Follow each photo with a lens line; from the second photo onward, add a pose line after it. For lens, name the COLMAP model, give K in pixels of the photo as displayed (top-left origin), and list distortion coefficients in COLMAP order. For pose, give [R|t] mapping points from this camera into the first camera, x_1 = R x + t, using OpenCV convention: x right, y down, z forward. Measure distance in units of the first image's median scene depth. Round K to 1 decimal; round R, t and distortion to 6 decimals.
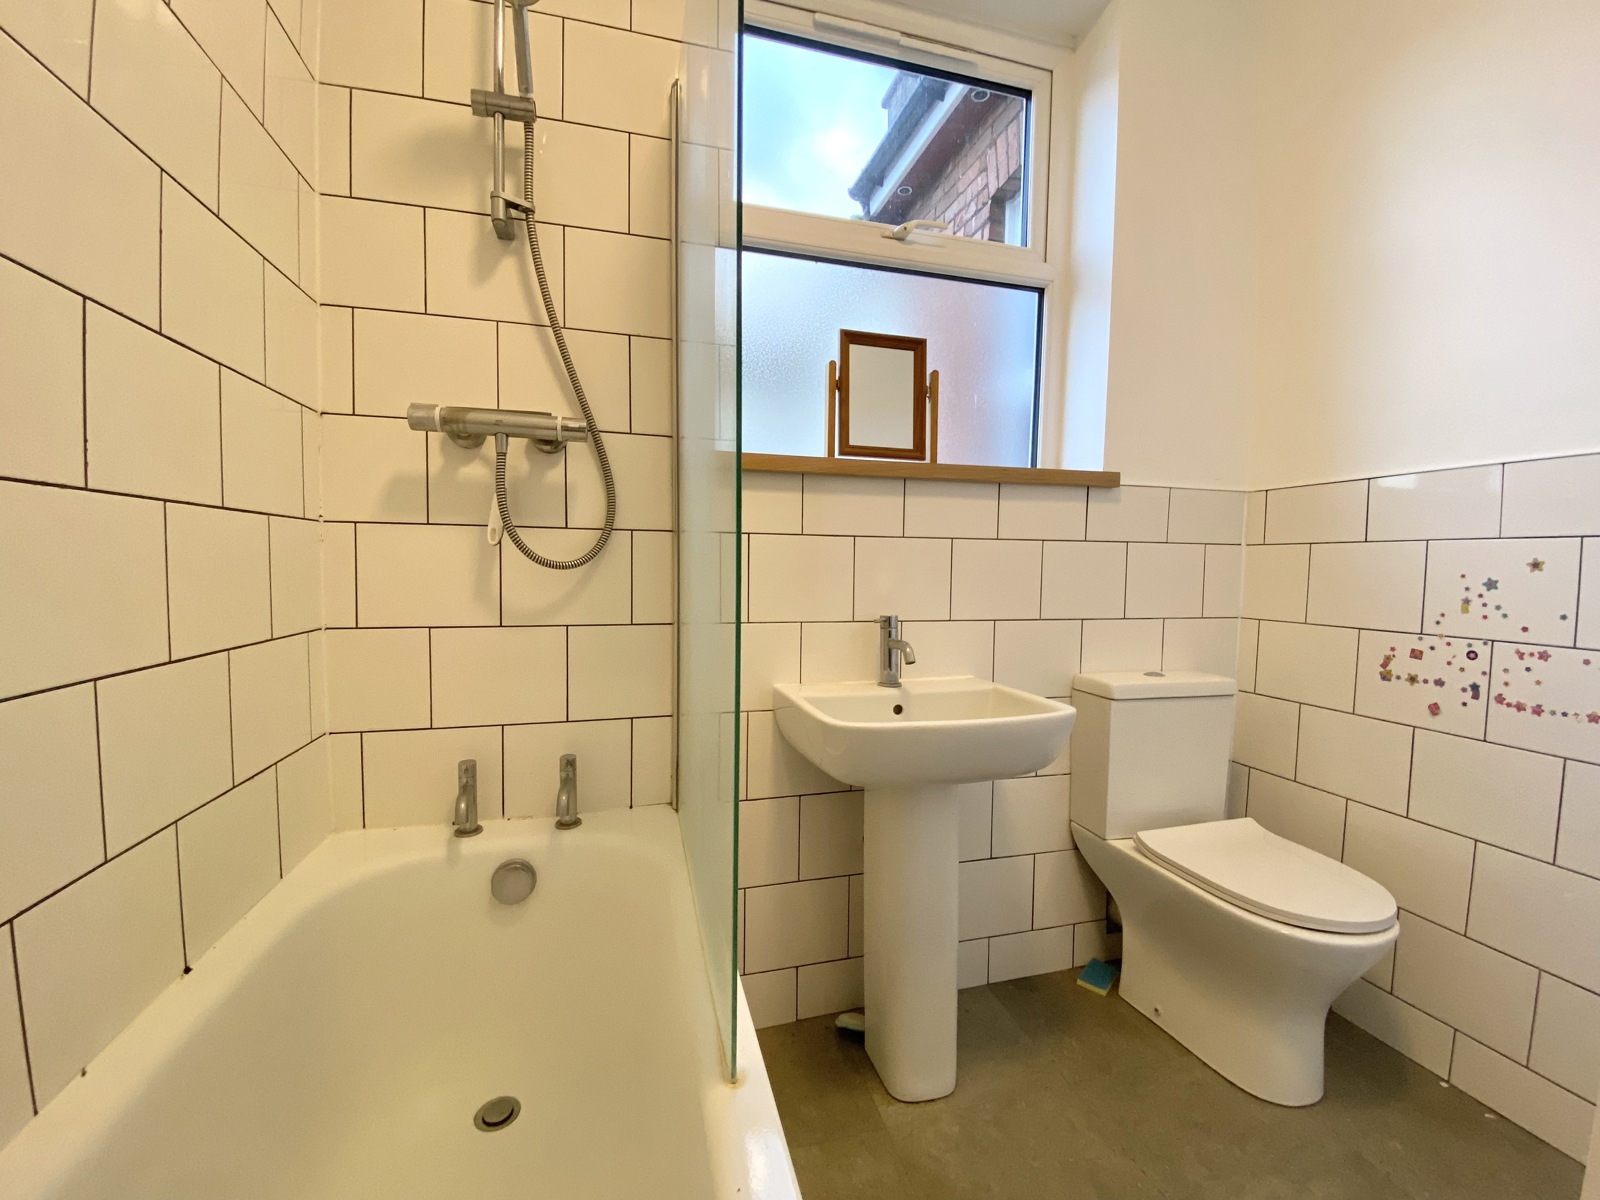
lens RADIAL K [[655.8, 0, 800.0], [0, 655.8, 598.0], [0, 0, 1]] dist [0.003921, -0.004093]
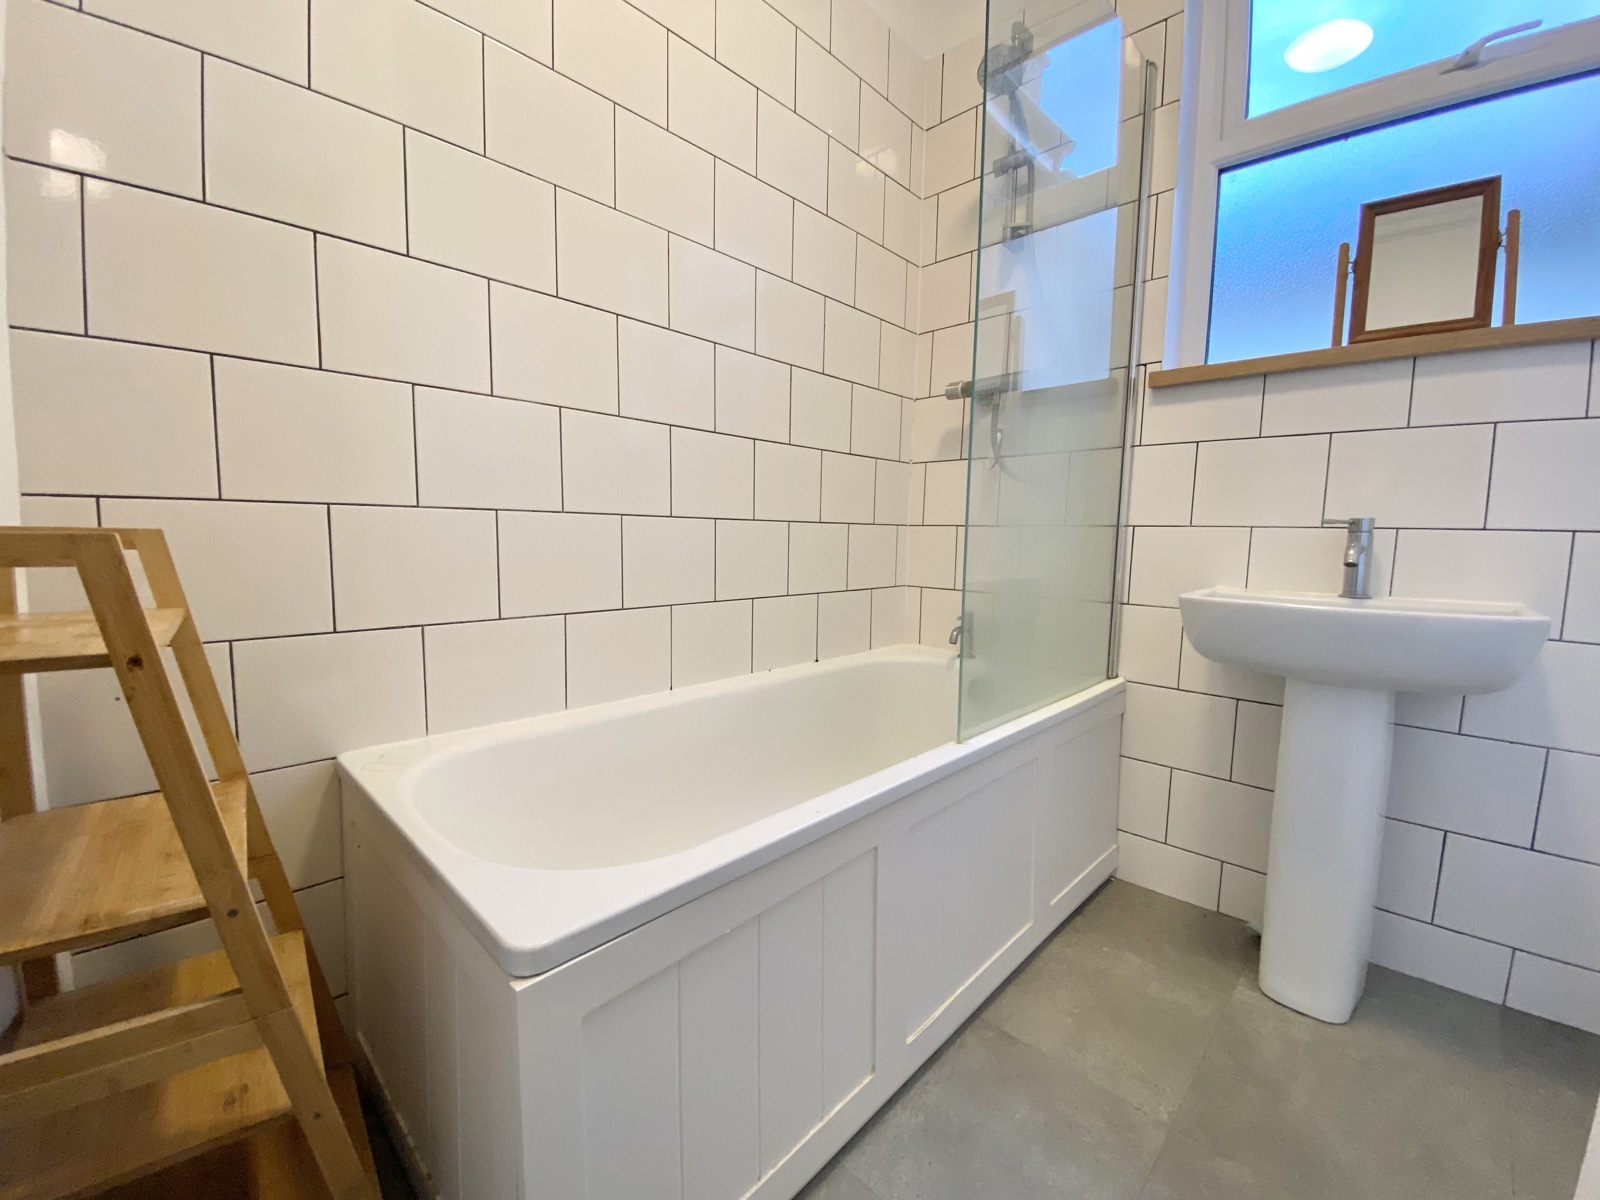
lens RADIAL K [[655.8, 0, 799.0], [0, 655.8, 599.1], [0, 0, 1]] dist [0.003921, -0.004093]
pose [[0.510257, 0.081731, -0.856130, 0.520239], [-0.053966, 0.996555, 0.062972, 0.121681], [0.858327, 0.014070, 0.512910, -0.109762]]
